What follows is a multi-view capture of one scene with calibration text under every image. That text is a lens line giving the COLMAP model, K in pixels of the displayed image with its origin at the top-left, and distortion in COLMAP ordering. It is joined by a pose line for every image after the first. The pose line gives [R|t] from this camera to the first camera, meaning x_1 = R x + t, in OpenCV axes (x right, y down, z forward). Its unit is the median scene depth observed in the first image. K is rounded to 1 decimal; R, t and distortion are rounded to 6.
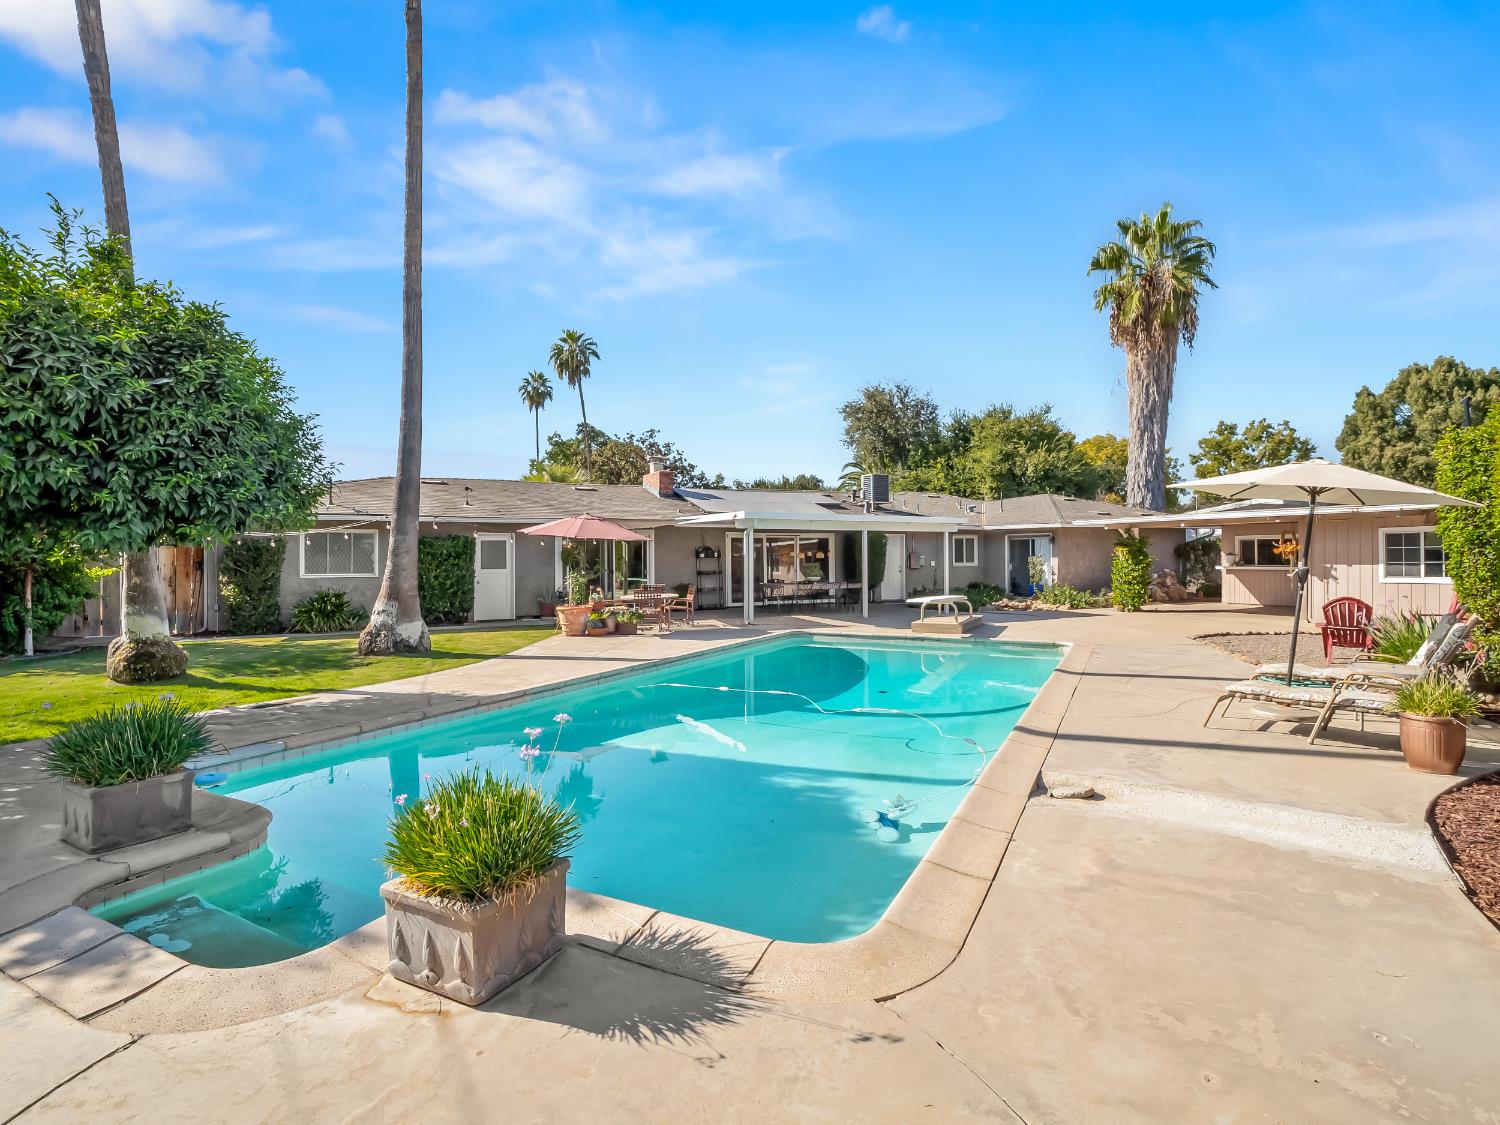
lens RADIAL K [[732.8, 0, 750.7], [0, 732.8, 547.0], [0, 0, 1]] dist [-0.000182, -0.011200]
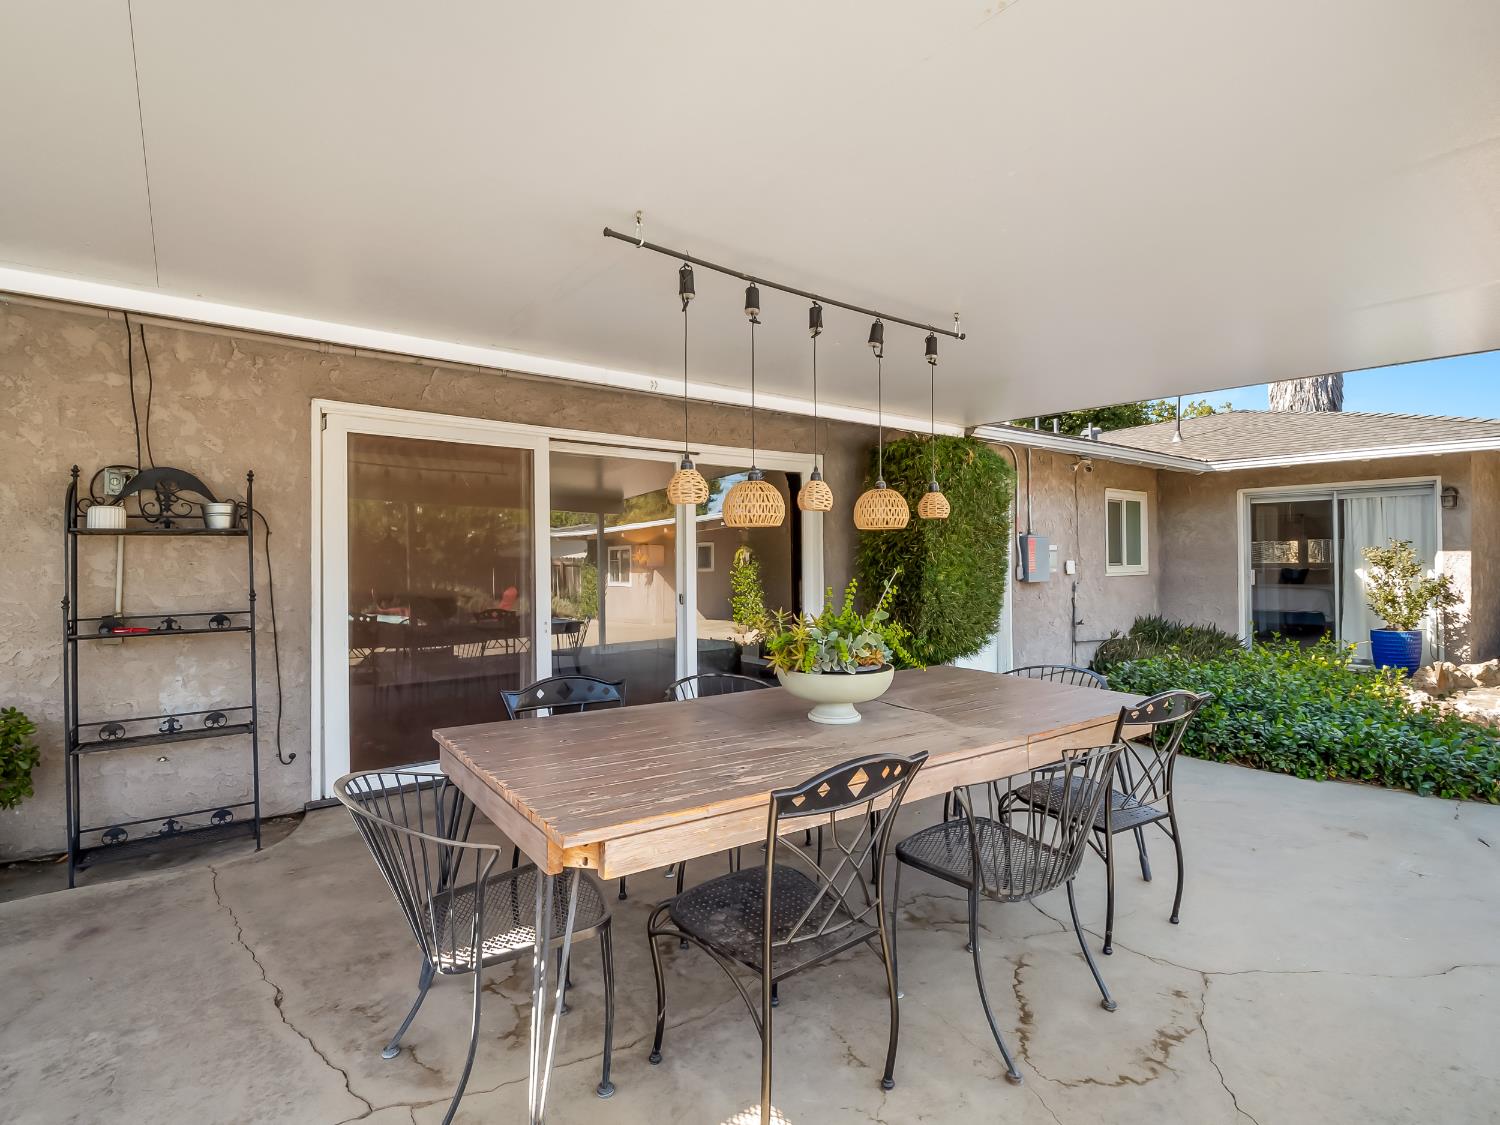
lens RADIAL K [[738.1, 0, 767.9], [0, 738.1, 555.0], [0, 0, 1]] dist [-0.003557, -0.000735]
pose [[0.977307, 0.004198, 0.211789, 0.035192], [-0.006332, 0.999936, 0.009399, 0.014761], [-0.211735, -0.010527, 0.977270, 0.701670]]
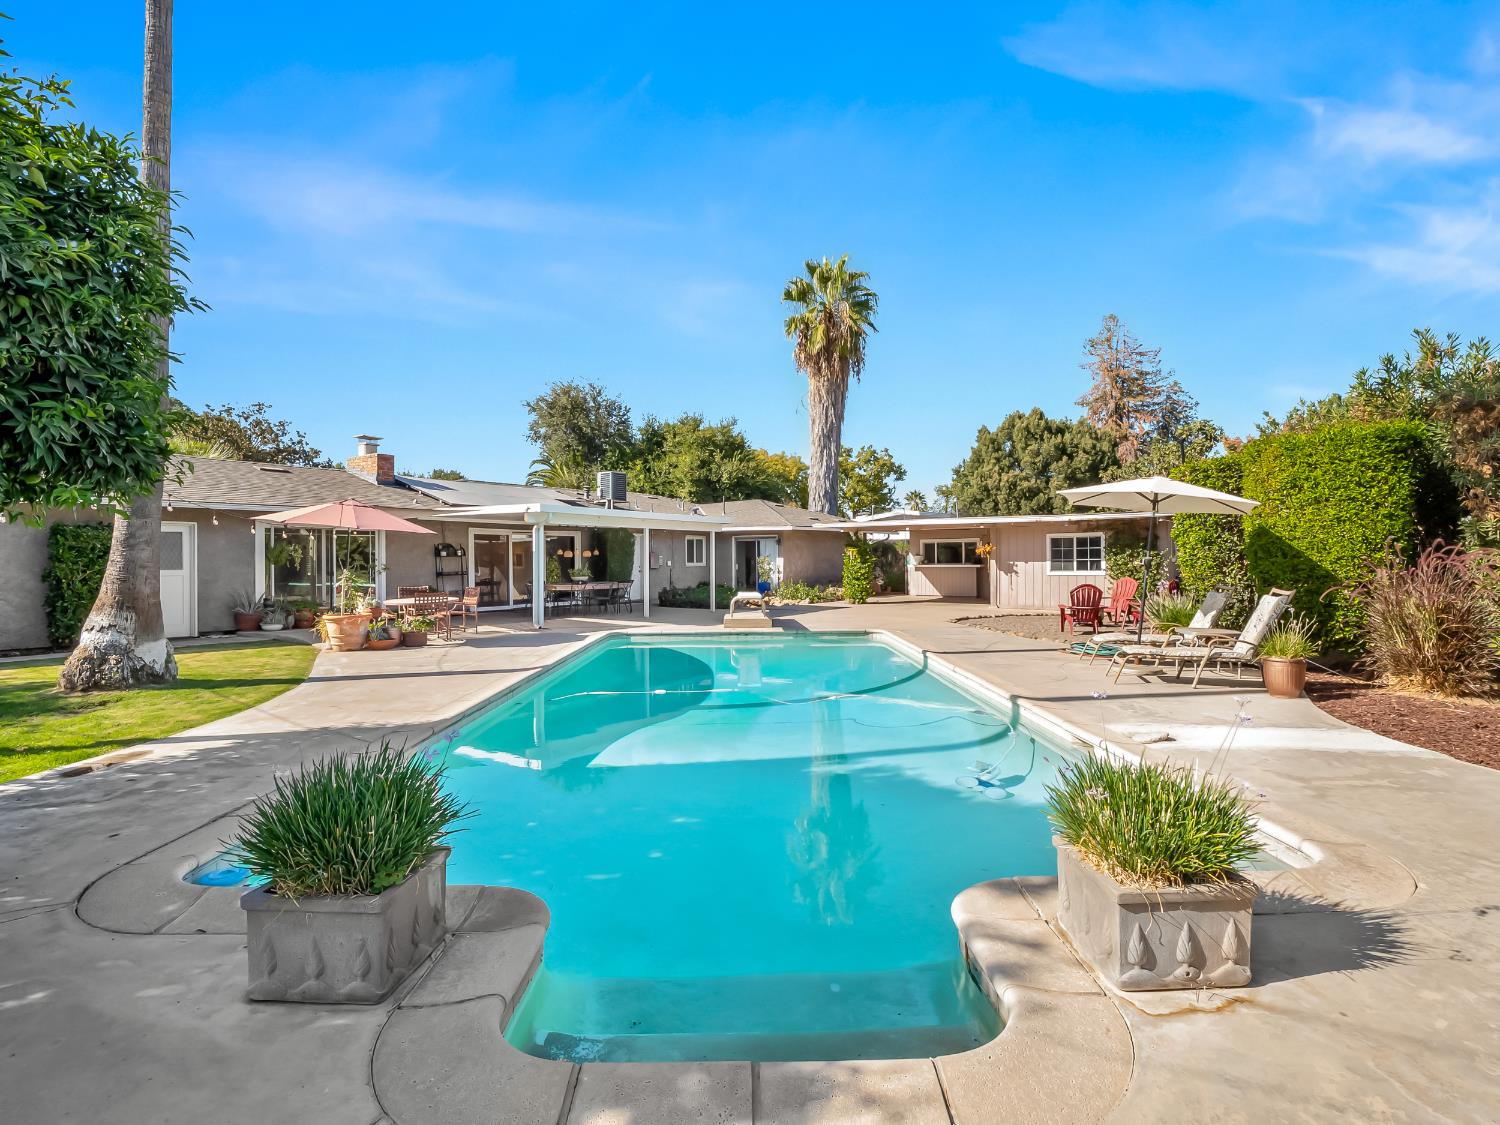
lens RADIAL K [[740.7, 0, 752.1], [0, 740.7, 549.8], [0, 0, 1]] dist [-0.002274, -0.010520]
pose [[0.879541, 0.007356, 0.475767, -0.140291], [-0.006651, 0.999973, -0.003166, 0.006133], [-0.475777, -0.000379, 0.879566, 0.045435]]
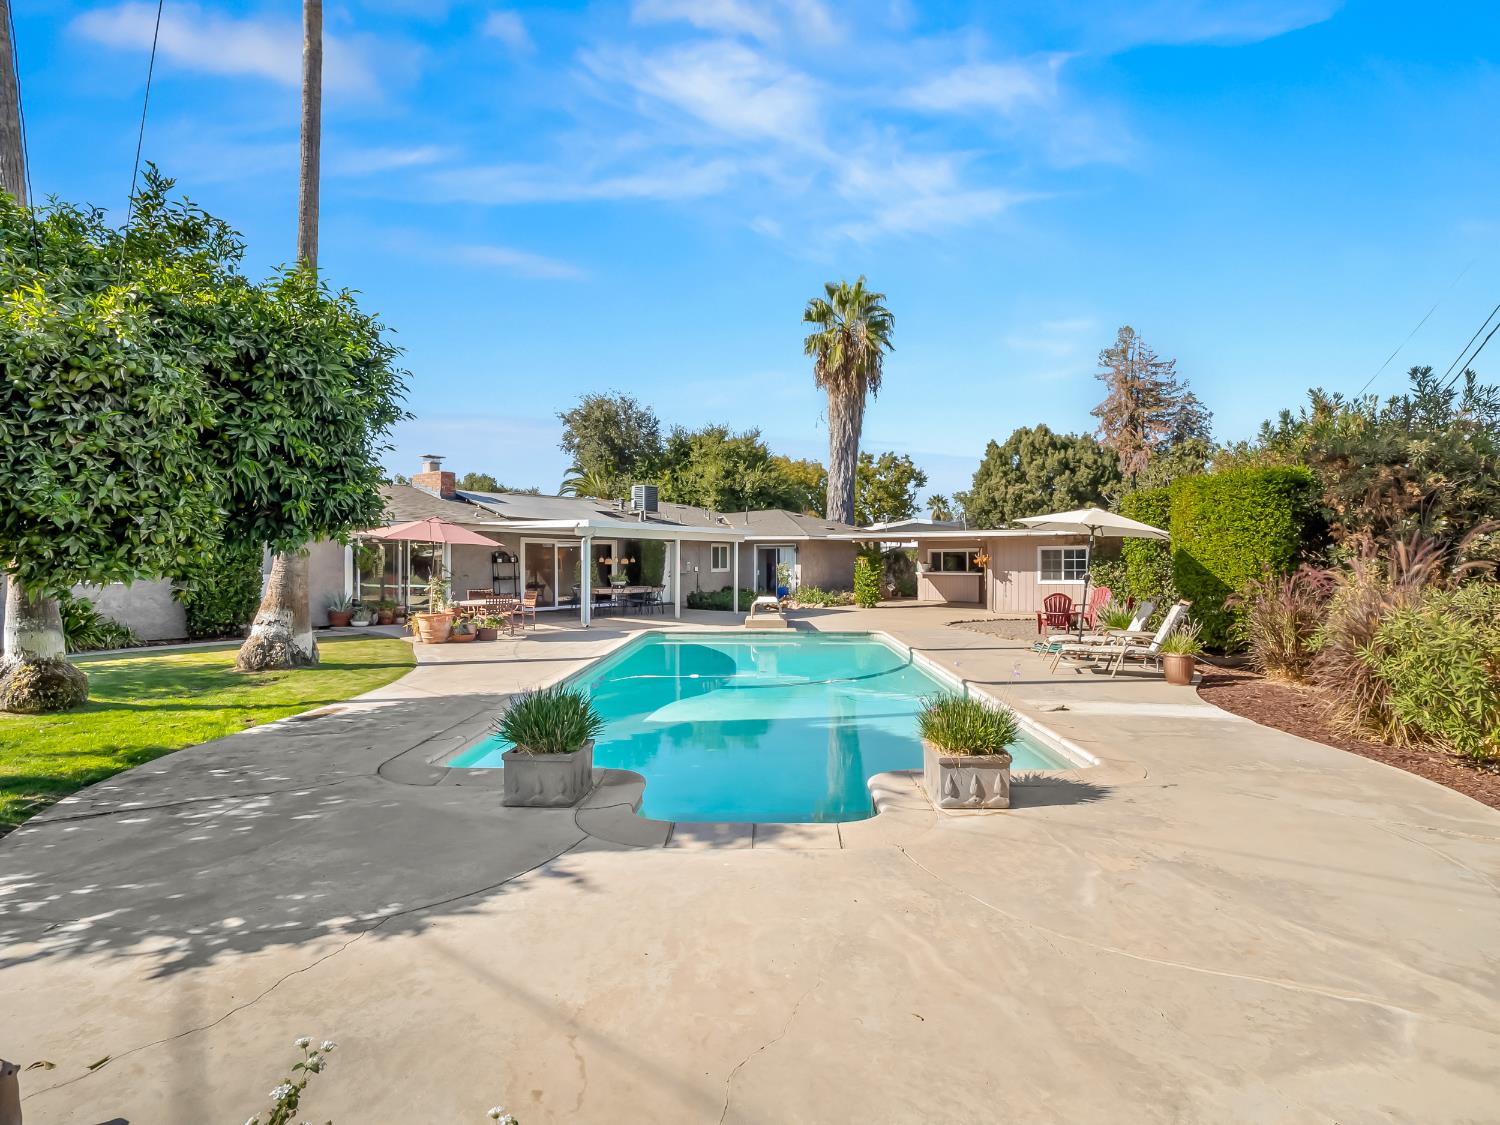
lens RADIAL K [[743.9, 0, 751.9], [0, 743.9, 546.0], [0, 0, 1]] dist [-0.002733, -0.001746]
pose [[0.894146, 0.016871, 0.447457, -0.182214], [-0.013595, 0.999852, -0.010532, -0.001888], [-0.447568, 0.003334, 0.894244, -0.042303]]
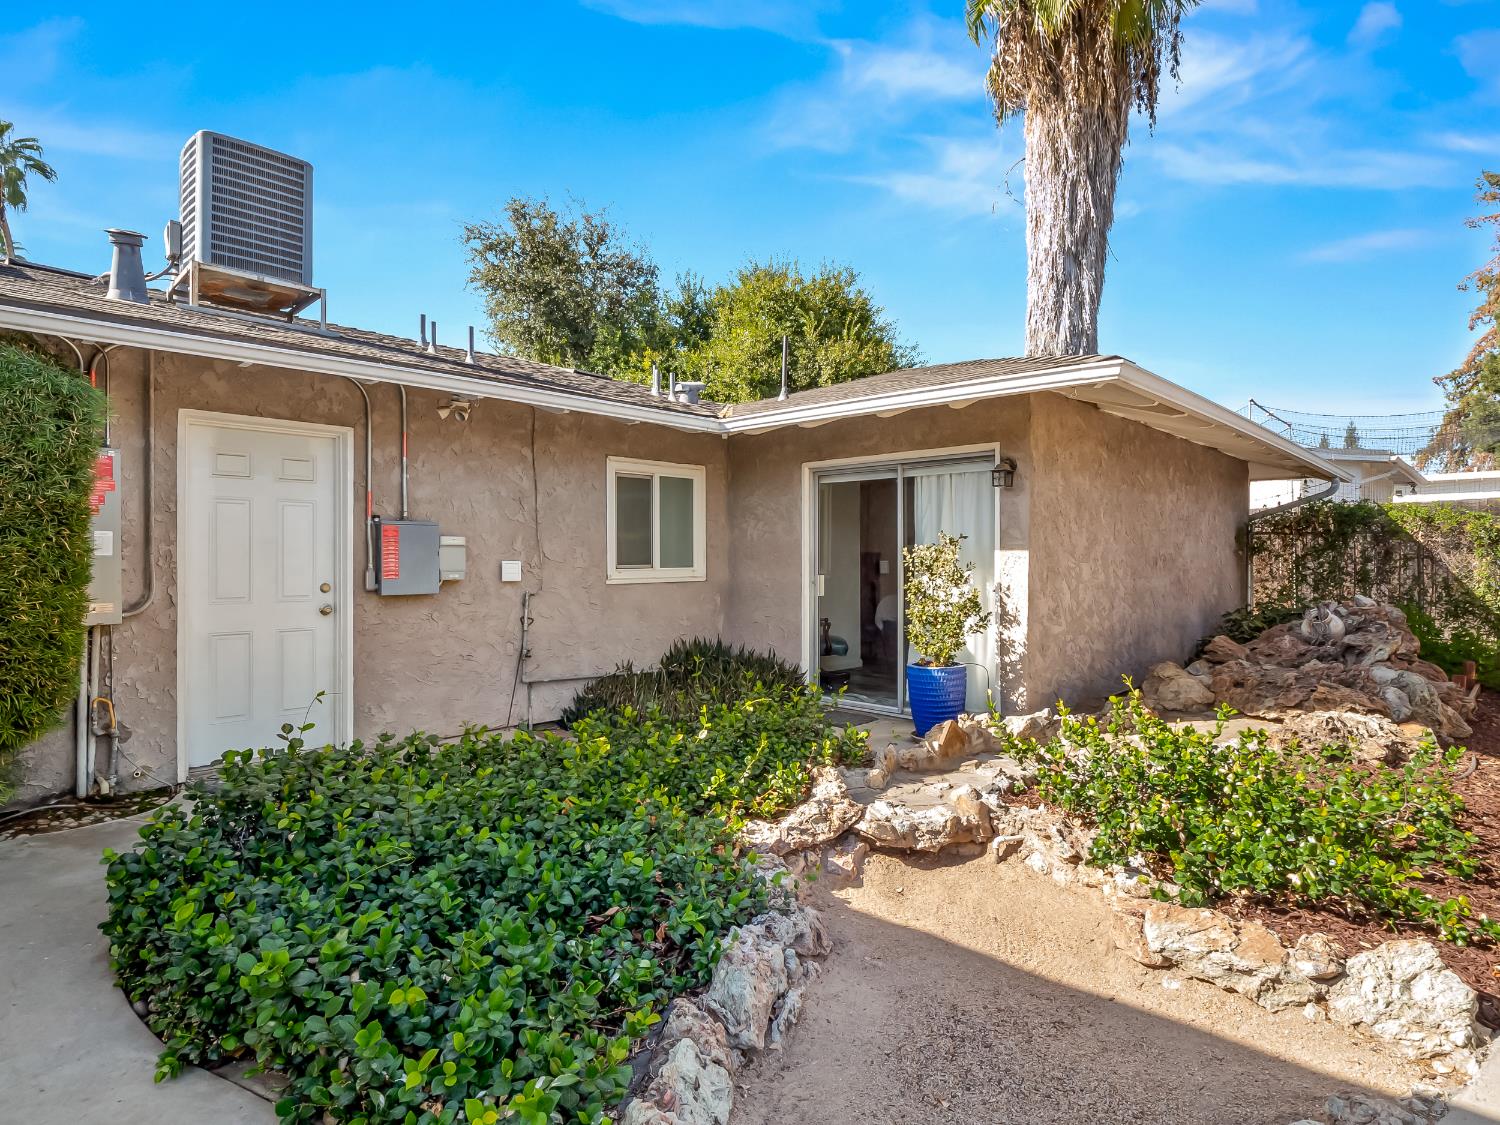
lens RADIAL K [[791.3, 0, 772.7], [0, 791.3, 555.7], [0, 0, 1]] dist [-0.001564, -0.000426]
pose [[0.938094, 0.009409, 0.346254, 0.243717], [-0.014592, 0.999817, 0.012364, 0.013785], [-0.346074, -0.016651, 0.938059, 0.751683]]
